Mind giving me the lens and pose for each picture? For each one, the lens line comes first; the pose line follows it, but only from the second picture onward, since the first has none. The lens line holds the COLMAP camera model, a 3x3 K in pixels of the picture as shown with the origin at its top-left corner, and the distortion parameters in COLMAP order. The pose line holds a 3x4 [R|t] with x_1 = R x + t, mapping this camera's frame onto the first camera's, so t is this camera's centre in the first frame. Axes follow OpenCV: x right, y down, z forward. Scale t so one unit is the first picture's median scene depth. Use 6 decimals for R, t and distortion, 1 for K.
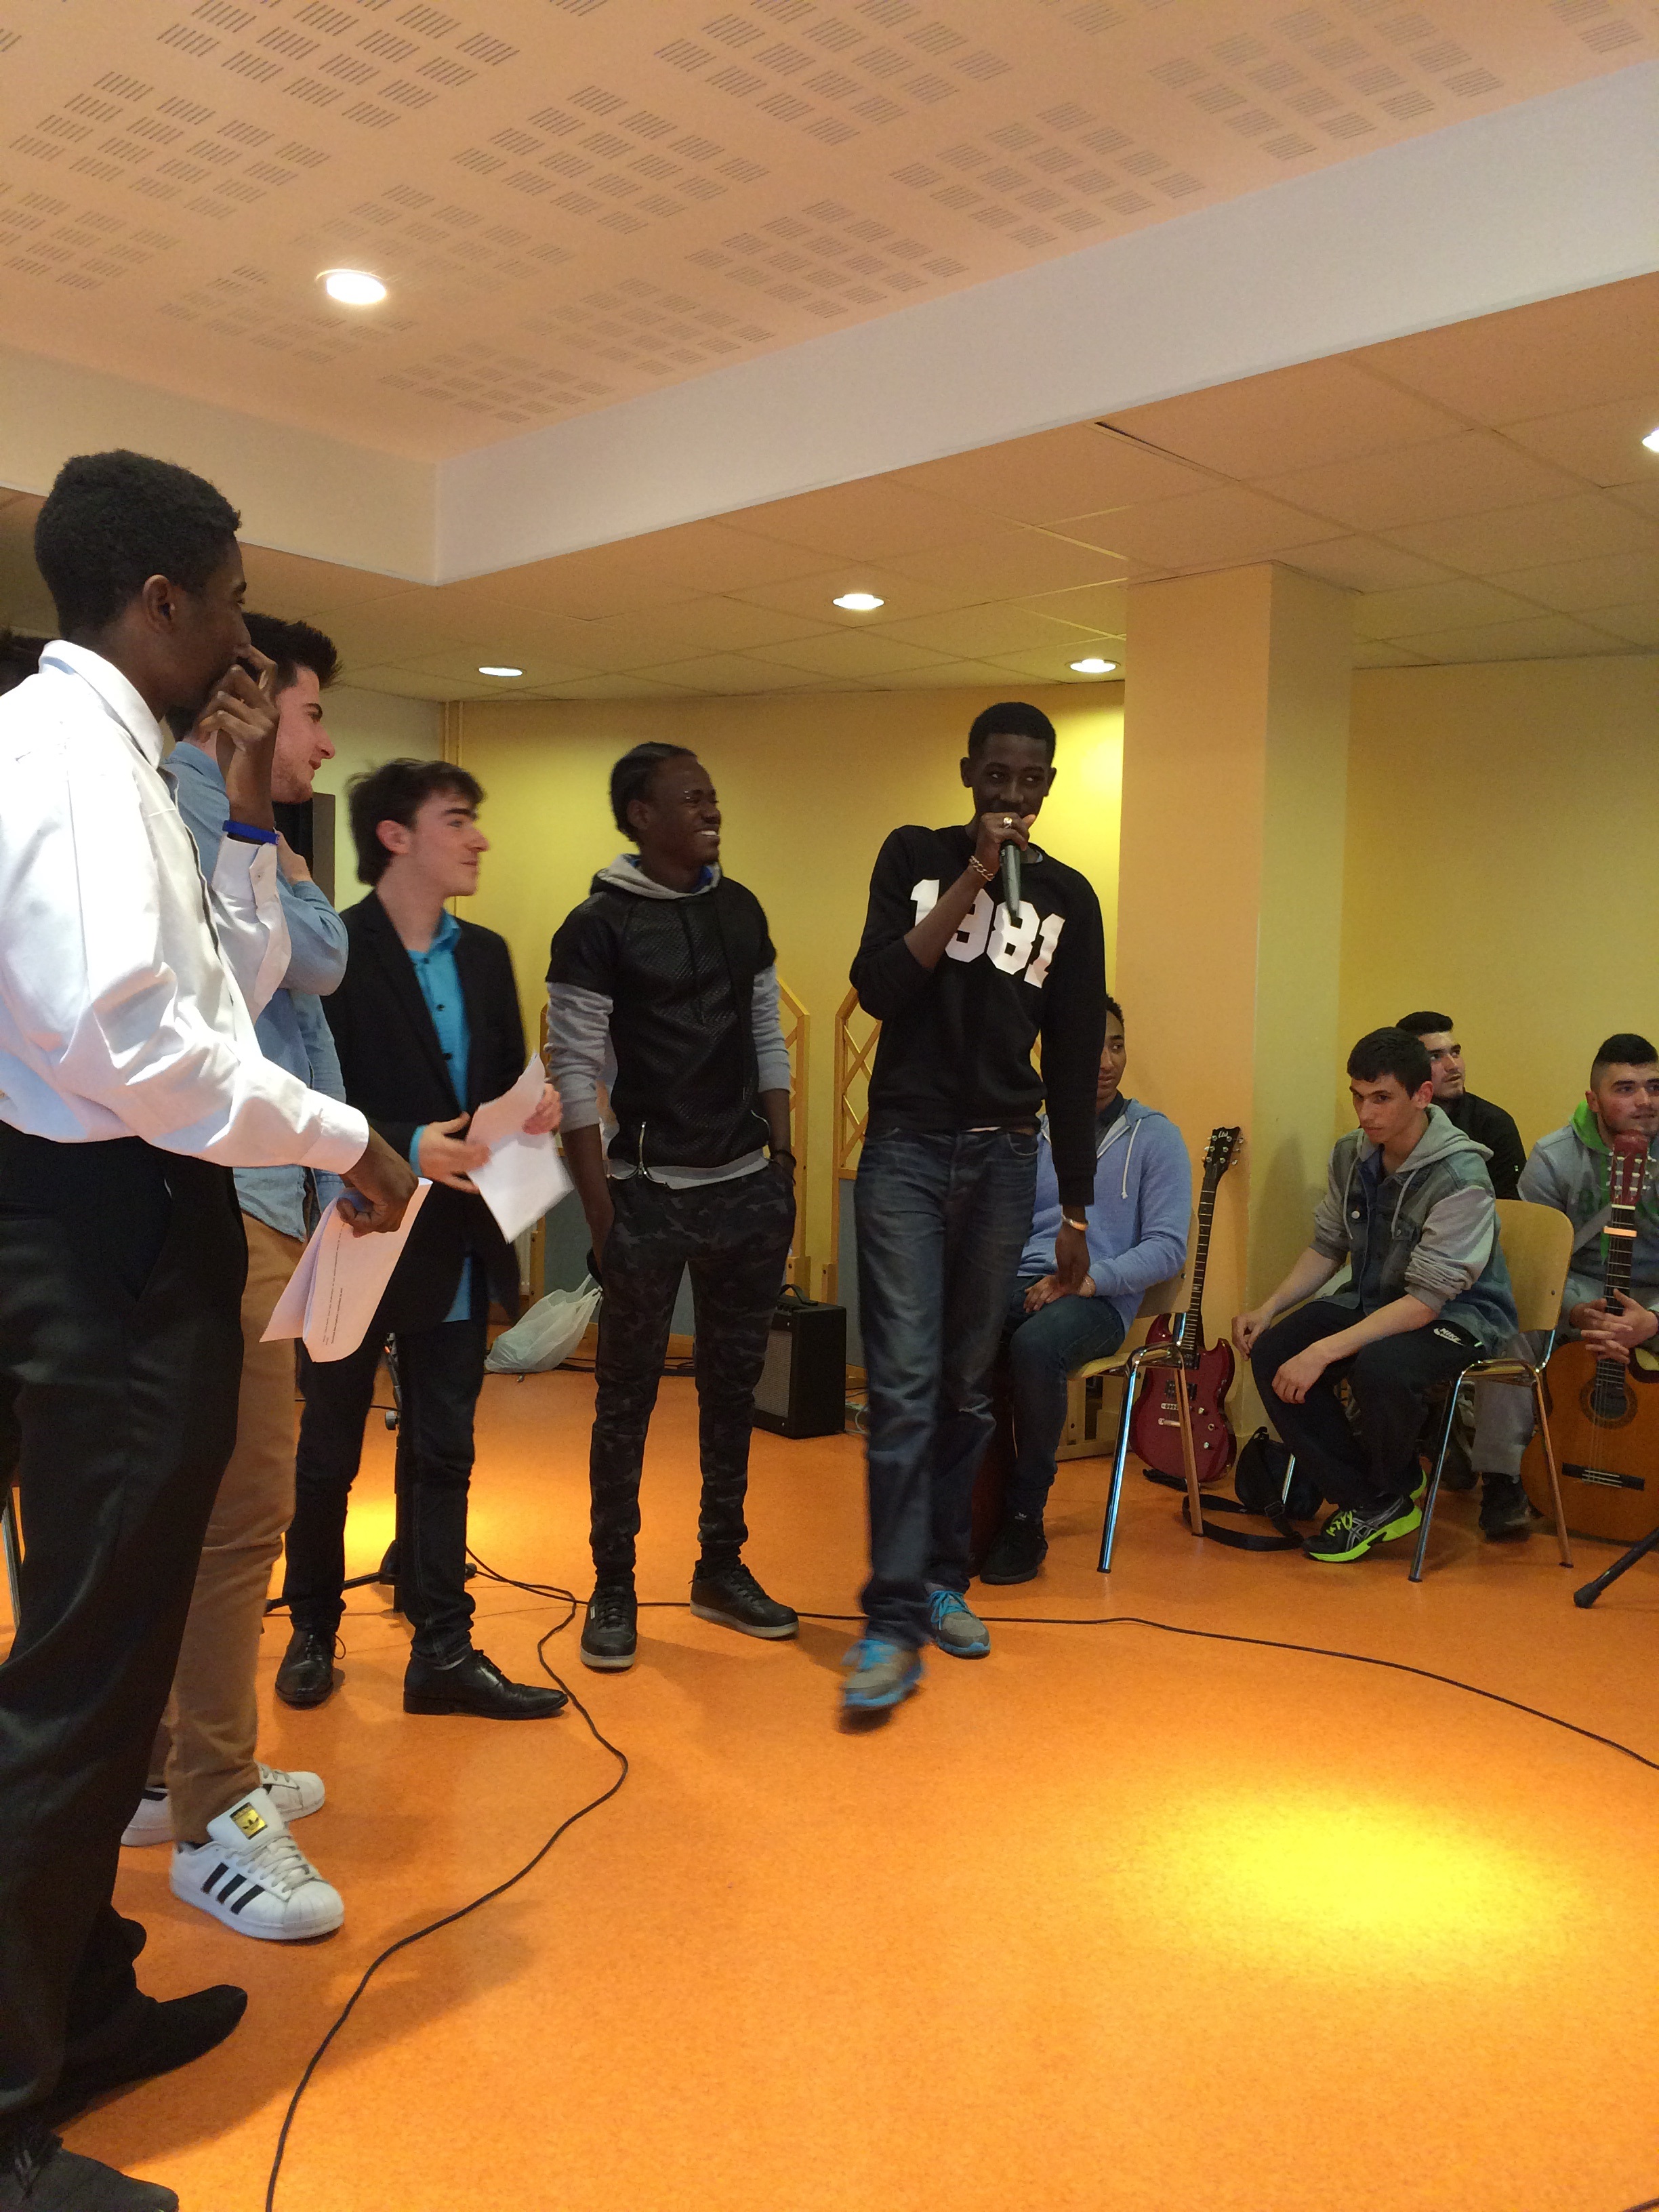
lens RADIAL K [[1895.9, 0, 830.6], [0, 1895.9, 1114.3], [0, 0, 1]] dist [0.068526, -0.090785]
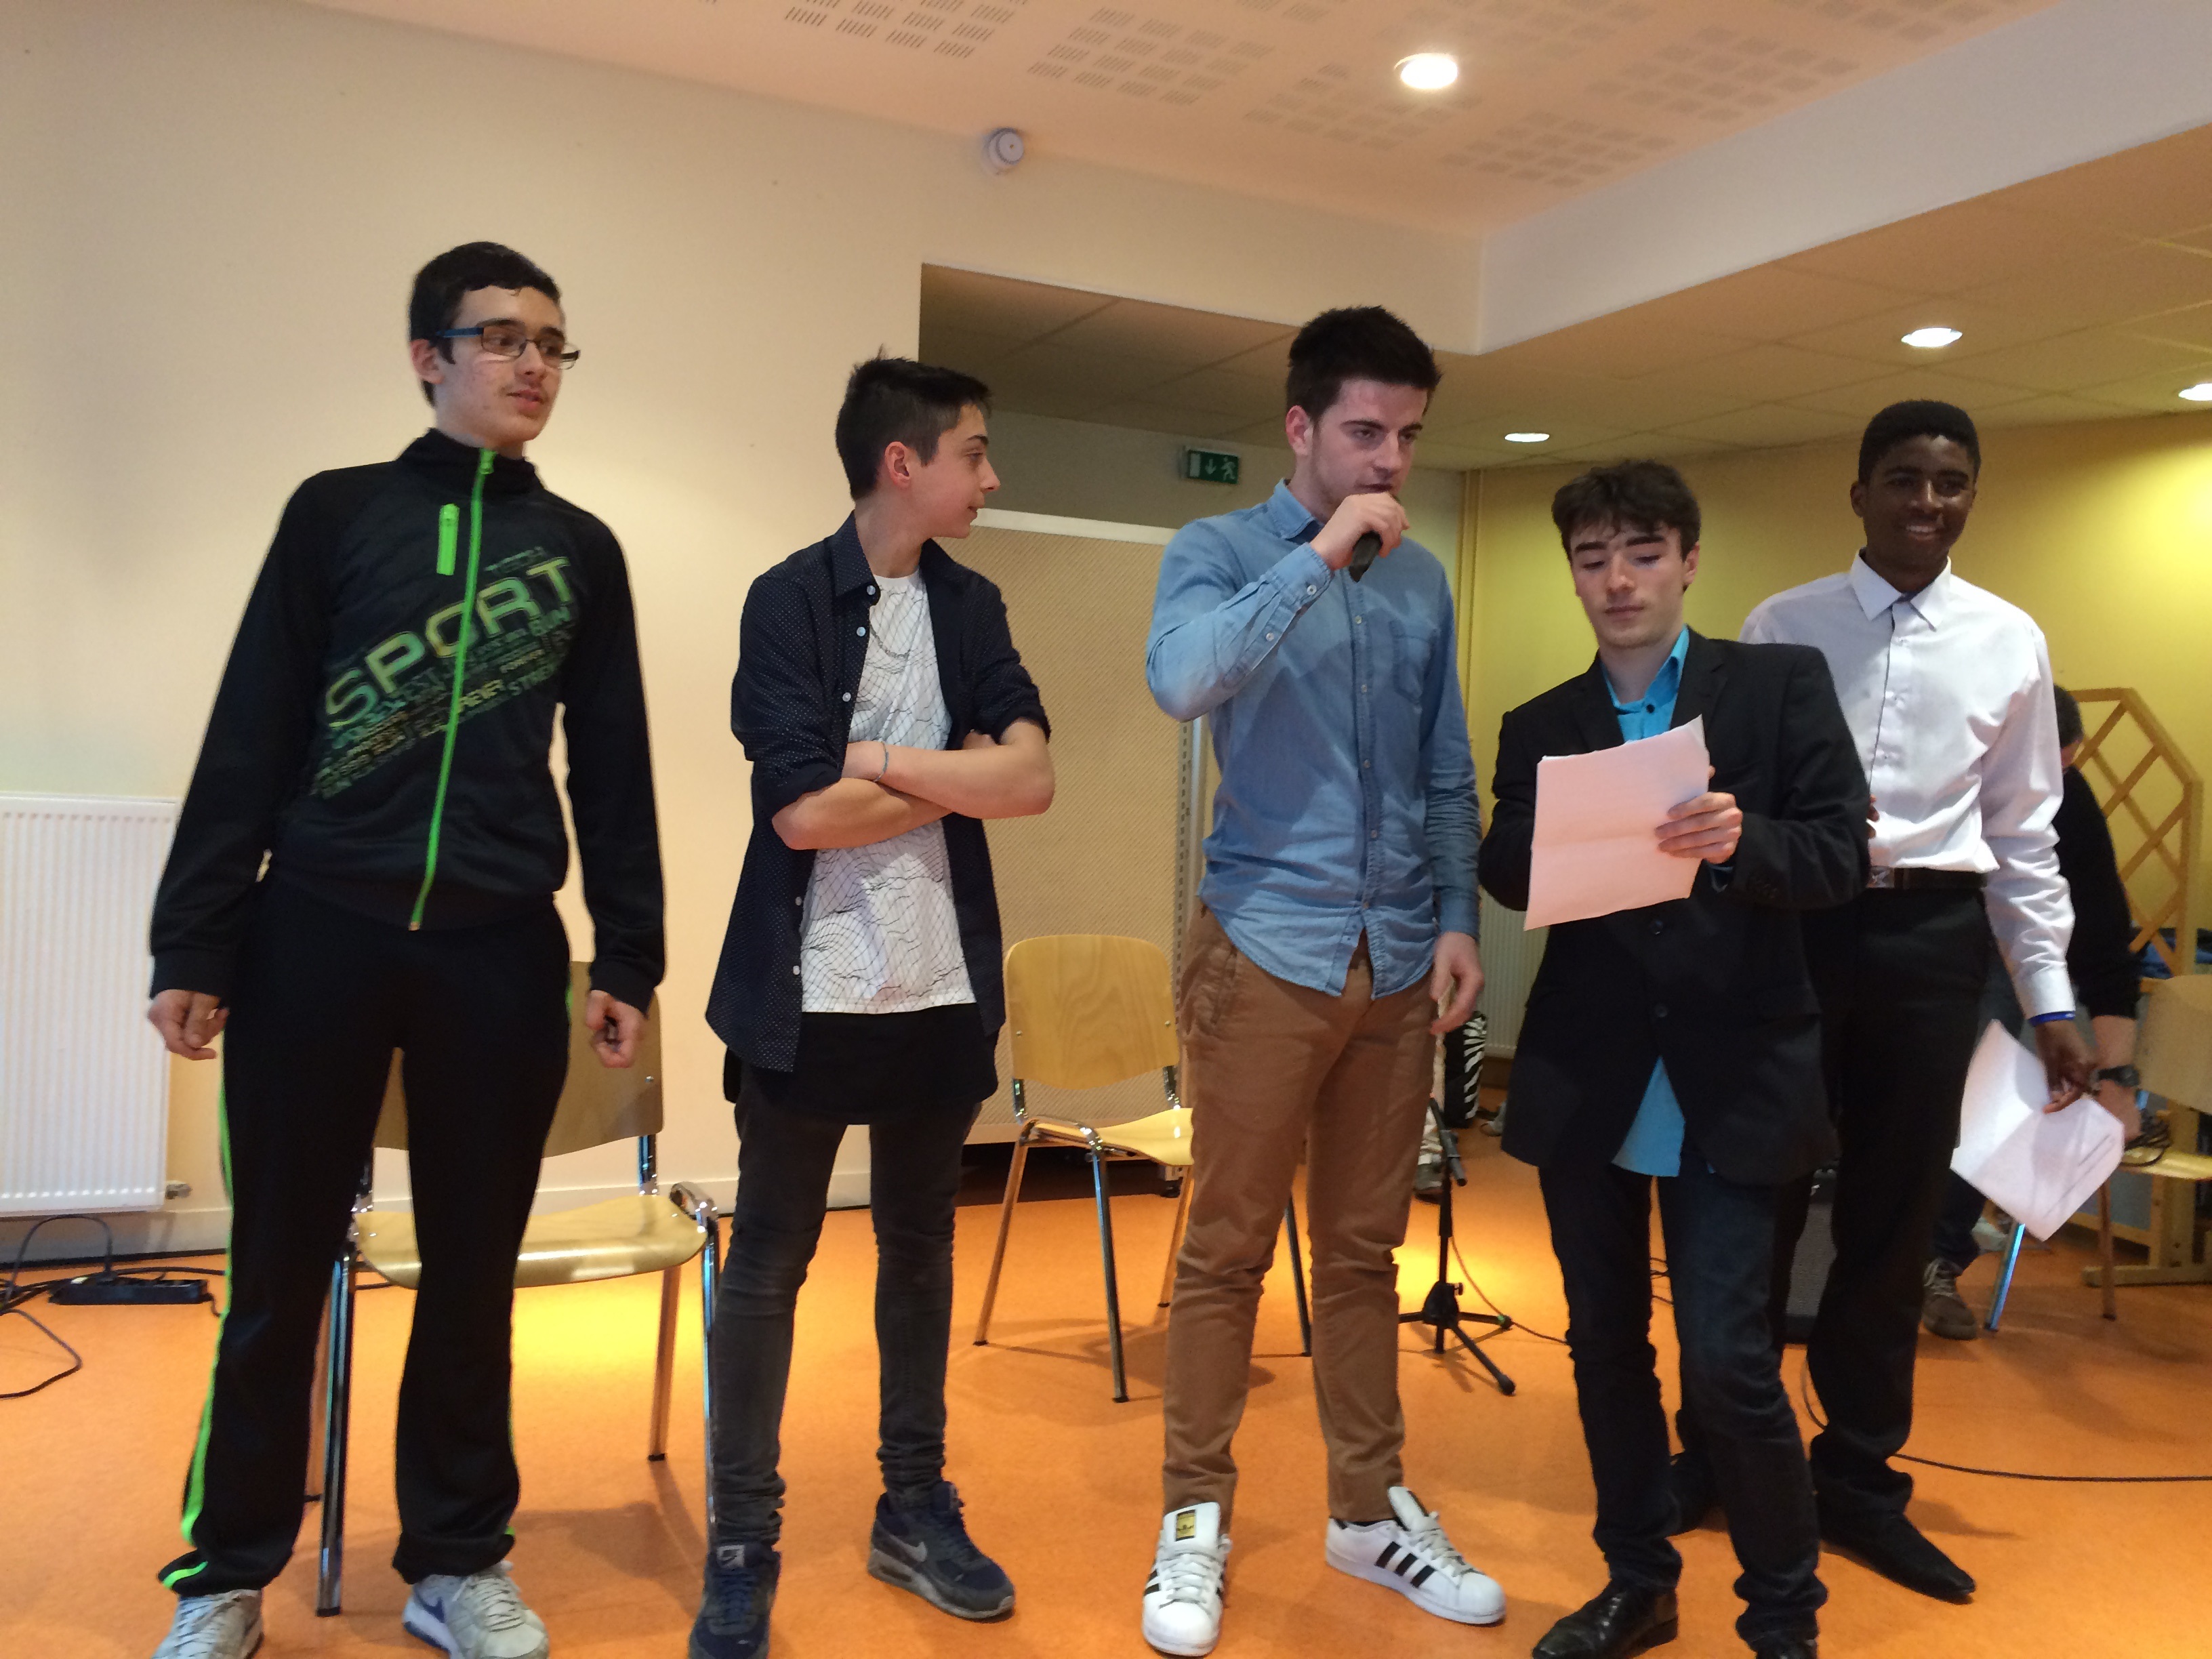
lens RADIAL K [[1895.9, 0, 1104.9], [0, 1895.9, 832.6], [0, 0, 1]] dist [0.068526, -0.090785]
pose [[0.935957, 0.021737, -0.351443, -0.049079], [-0.031992, 0.999214, -0.023396, 0.014444], [0.350658, 0.033141, 0.935917, -0.026756]]
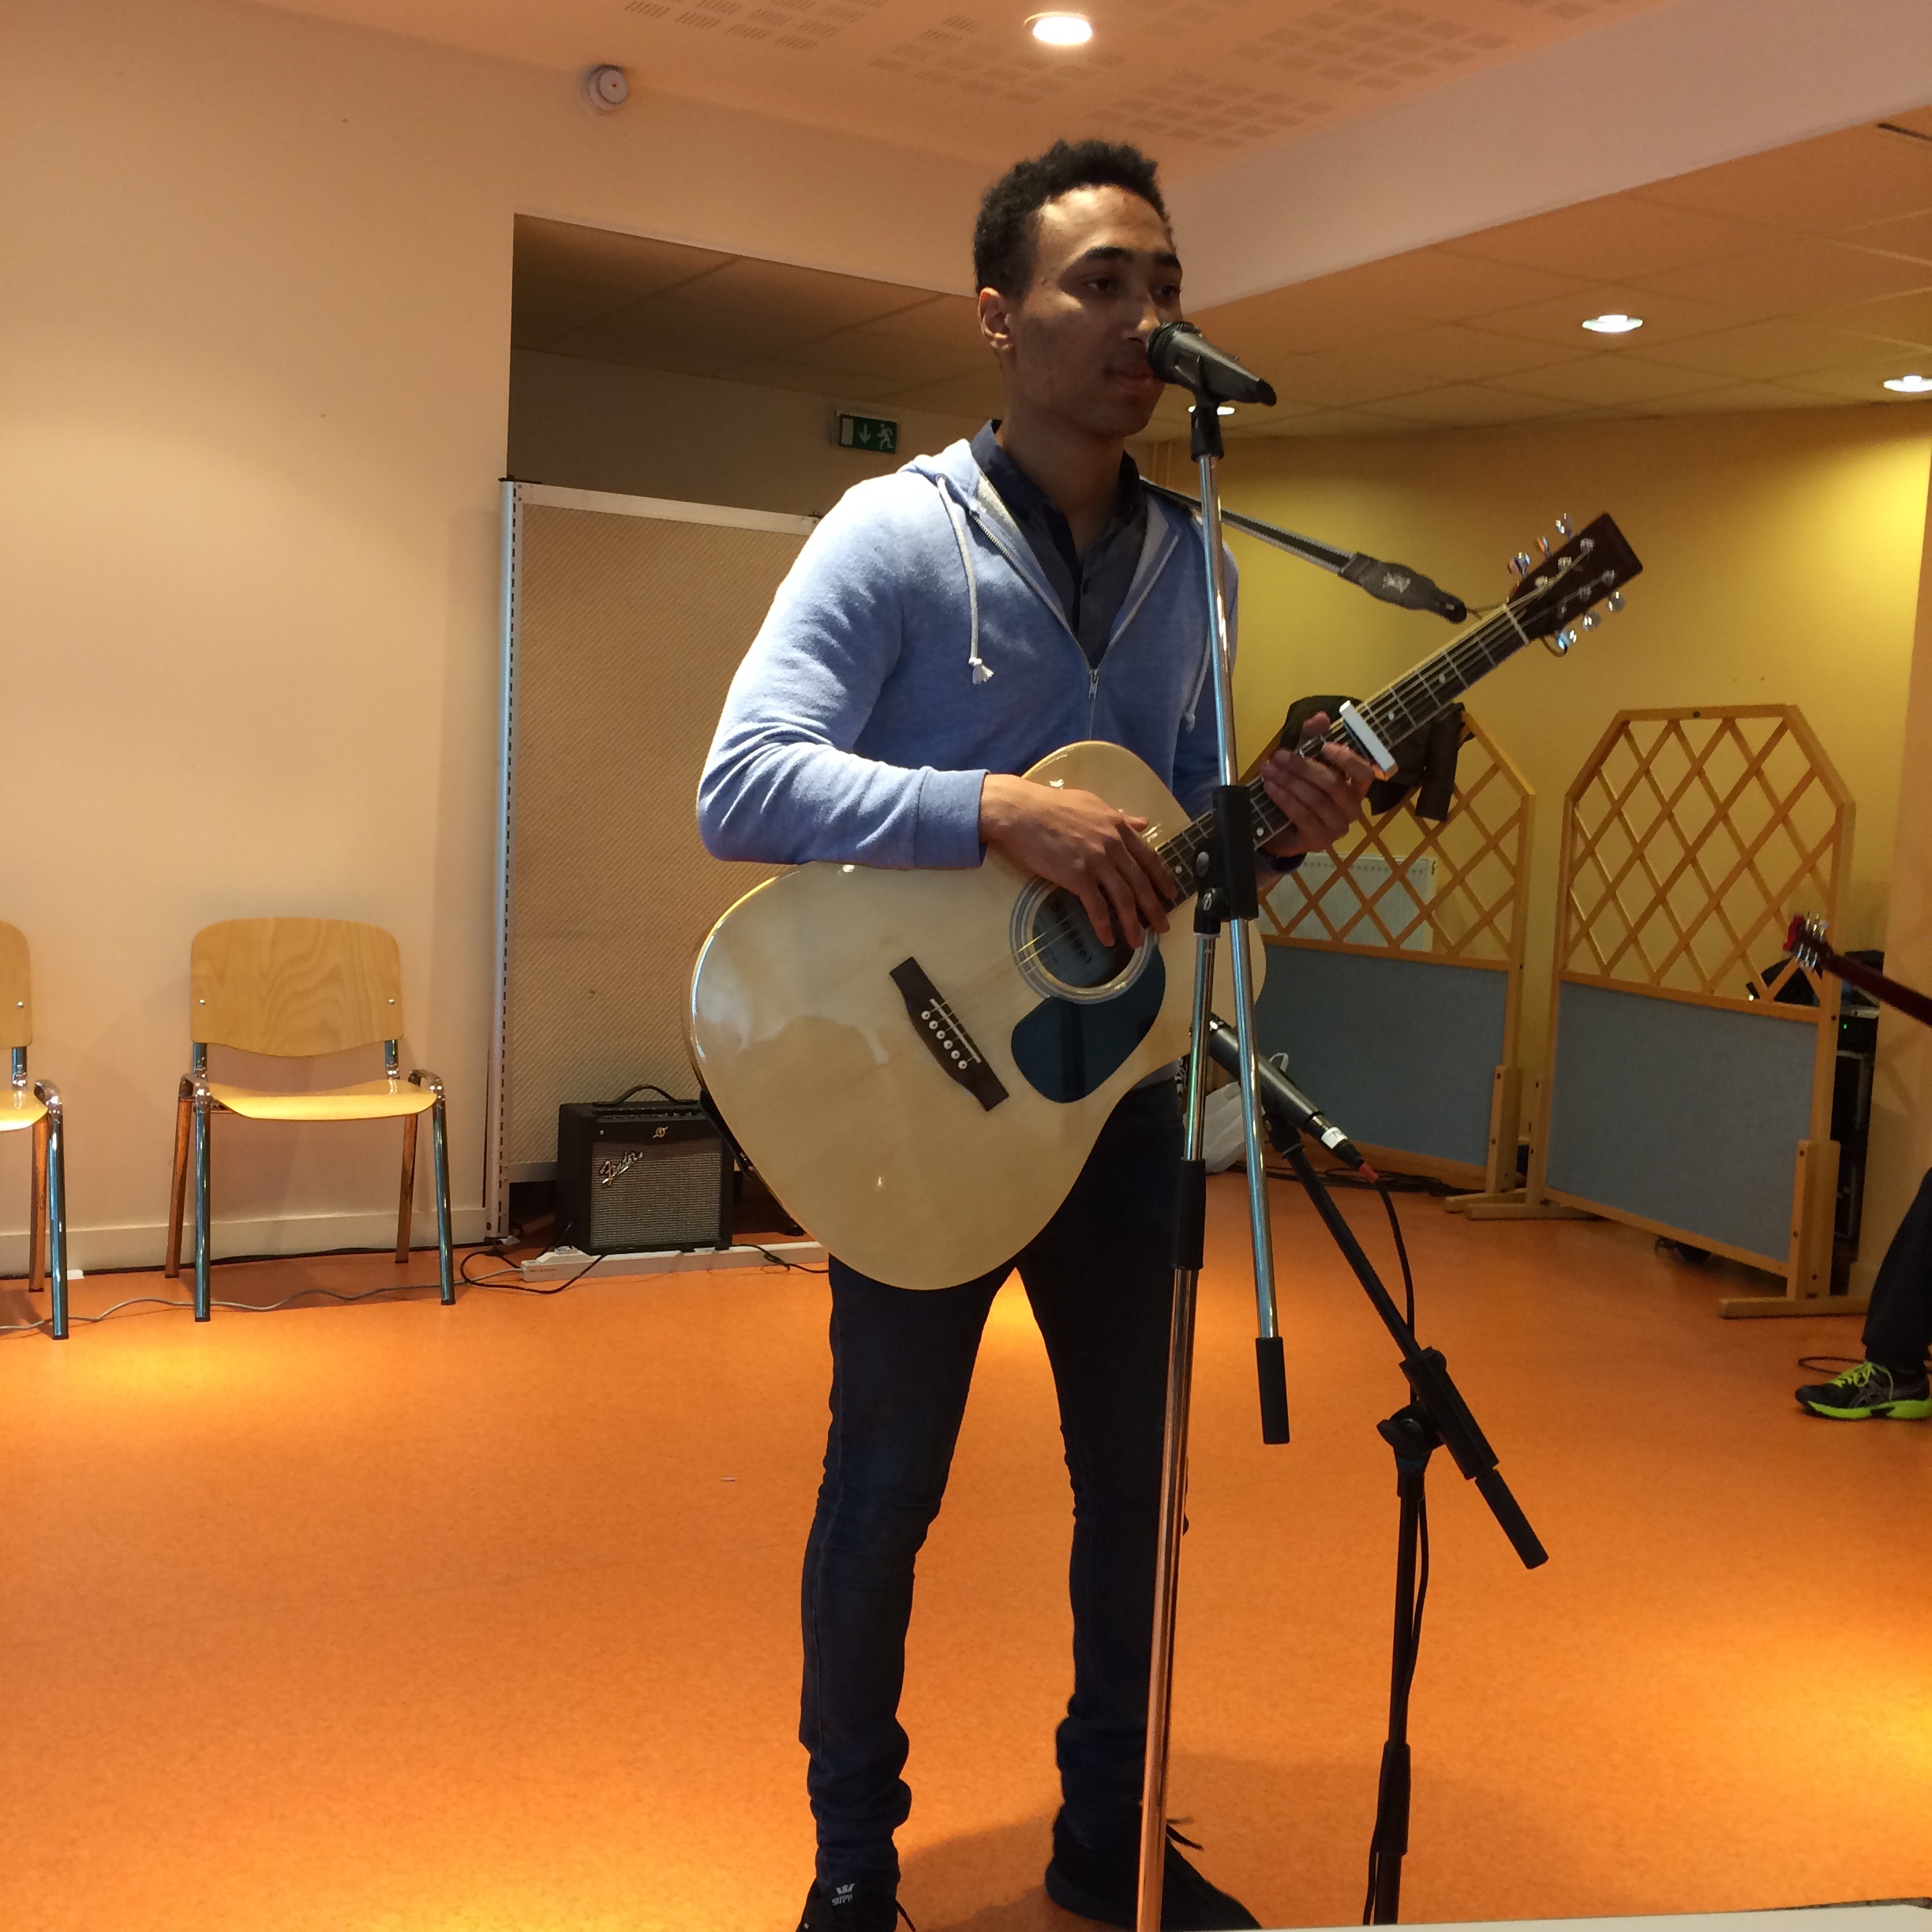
lens RADIAL K [[2207.8, 0, 968.9], [0, 2207.8, 980.7], [0, 0, 1]] dist [0.035259, 0.000000]
pose [[0.958180, 0.050359, -0.281701, 0.058500], [-0.039726, 0.998271, 0.043333, 0.000257], [0.283396, -0.030330, 0.958523, -0.125875]]
